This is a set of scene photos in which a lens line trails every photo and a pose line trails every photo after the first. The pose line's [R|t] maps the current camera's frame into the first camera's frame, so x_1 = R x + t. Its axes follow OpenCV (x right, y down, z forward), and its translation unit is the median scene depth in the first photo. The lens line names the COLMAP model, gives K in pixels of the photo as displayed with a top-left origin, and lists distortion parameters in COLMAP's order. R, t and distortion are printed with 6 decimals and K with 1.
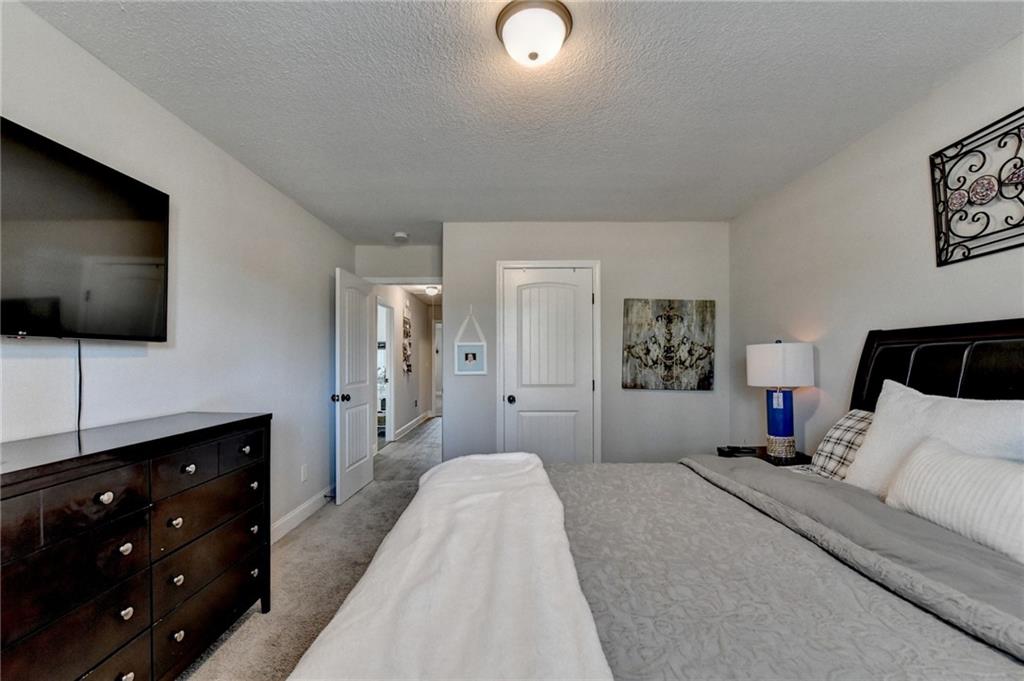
lens RADIAL K [[420.2, 0, 502.7], [0, 420.2, 360.9], [0, 0, 1]] dist [-0.016897, -0.000606]
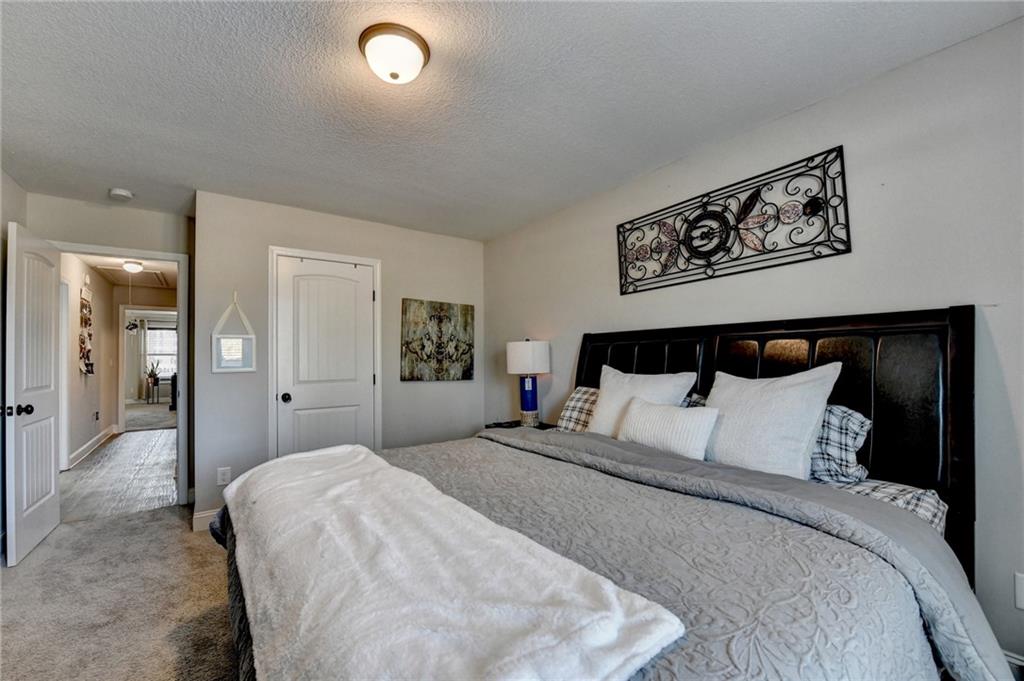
lens RADIAL K [[406.7, 0, 510.0], [0, 406.7, 352.4], [0, 0, 1]] dist [-0.009990, -0.000084]
pose [[0.806712, 0.001217, 0.590944, -0.143429], [0.006268, 0.999924, -0.010616, 0.006053], [-0.590912, 0.012268, 0.806643, -0.016159]]
